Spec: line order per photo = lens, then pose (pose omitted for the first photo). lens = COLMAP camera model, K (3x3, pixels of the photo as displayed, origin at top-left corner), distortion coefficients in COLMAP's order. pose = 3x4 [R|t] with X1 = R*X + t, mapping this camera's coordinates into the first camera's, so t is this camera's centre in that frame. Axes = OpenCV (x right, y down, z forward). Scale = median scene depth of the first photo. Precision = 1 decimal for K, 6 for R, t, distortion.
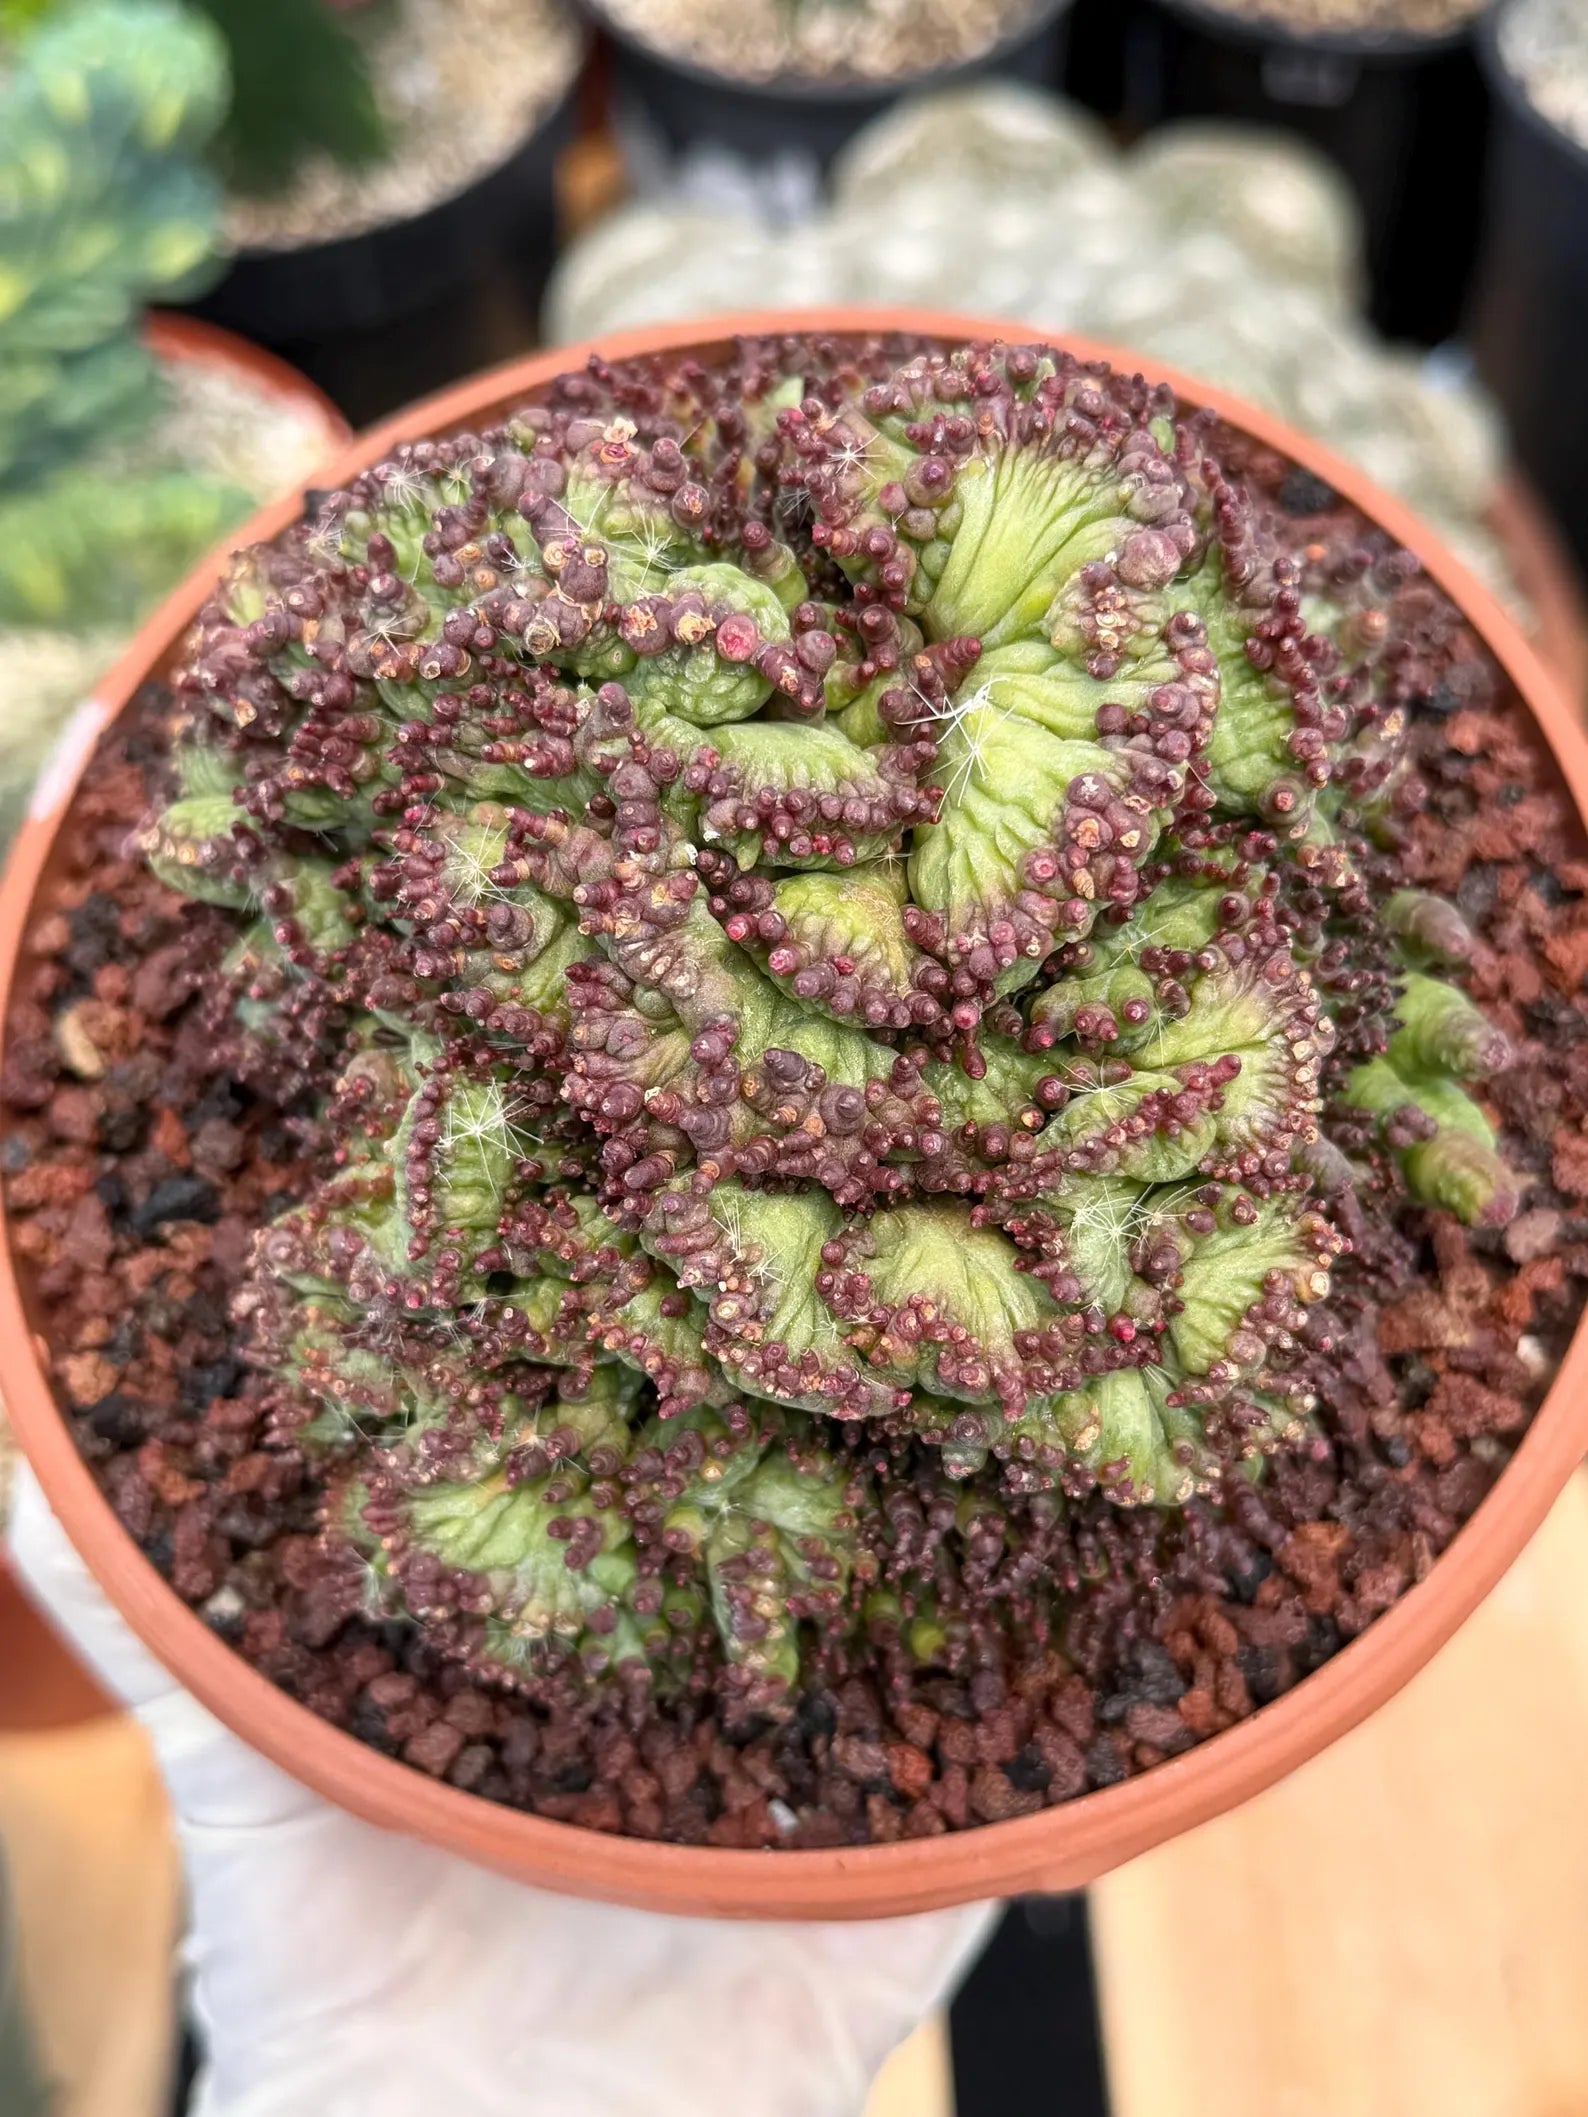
lens RADIAL K [[2857.5, 0, 813.1], [0, 2857.5, 1068.8], [0, 0, 1]] dist [0.121302, 0.010873]
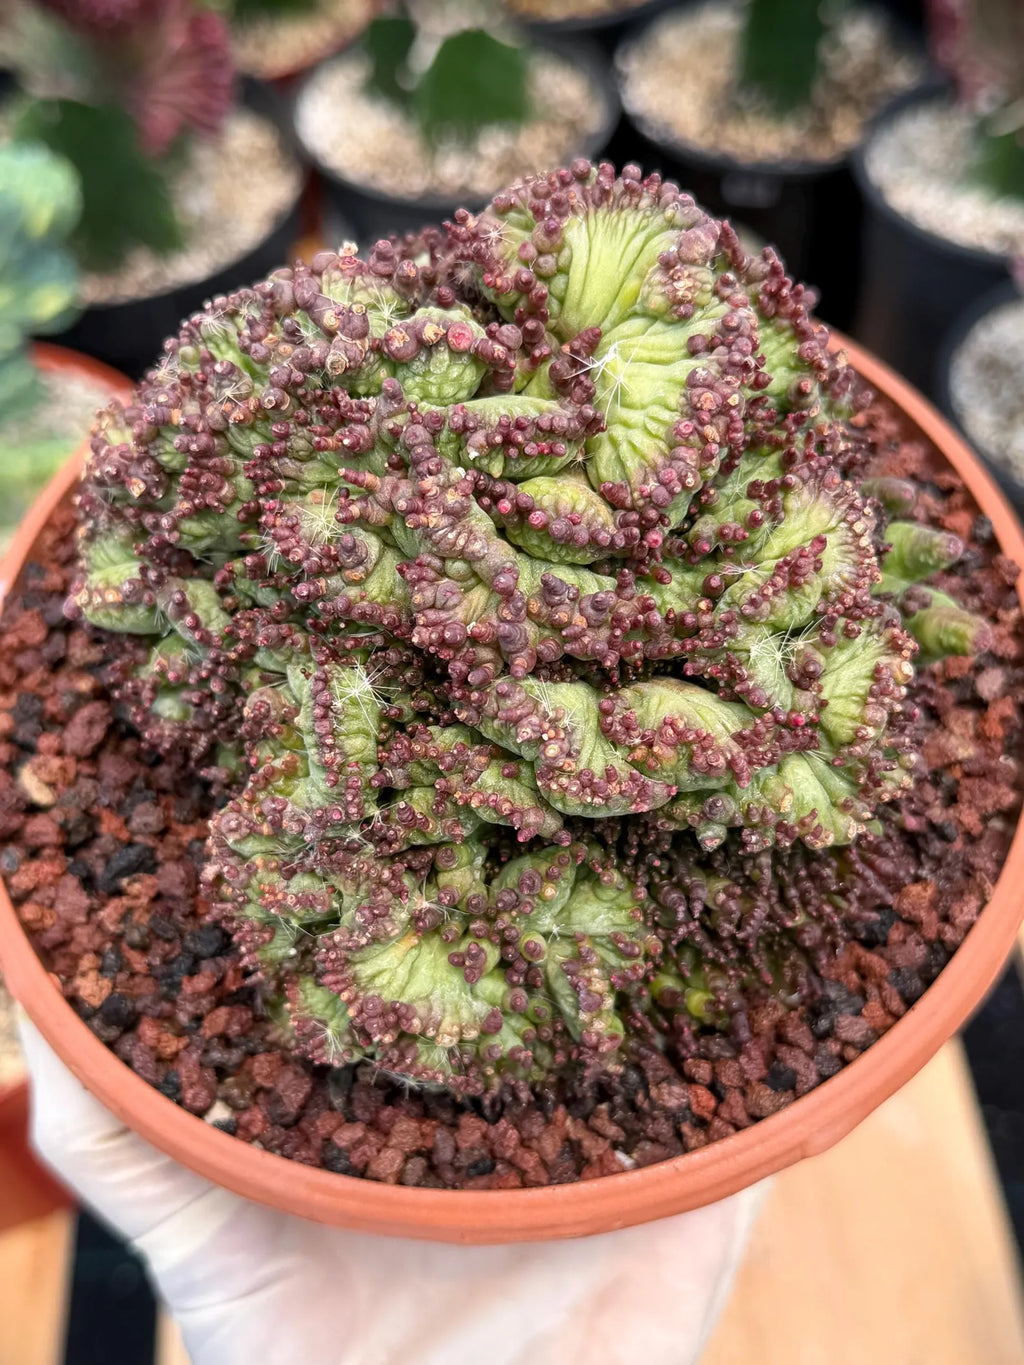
lens RADIAL K [[1841.7, 0, 505.6], [0, 1841.7, 688.3], [0, 0, 1]] dist [0.127048, -0.047549]
pose [[0.970197, -0.212074, 0.117231, -0.154769], [0.228469, 0.961785, -0.150902, 0.185964], [-0.080749, 0.173188, 0.981573, 0.029490]]
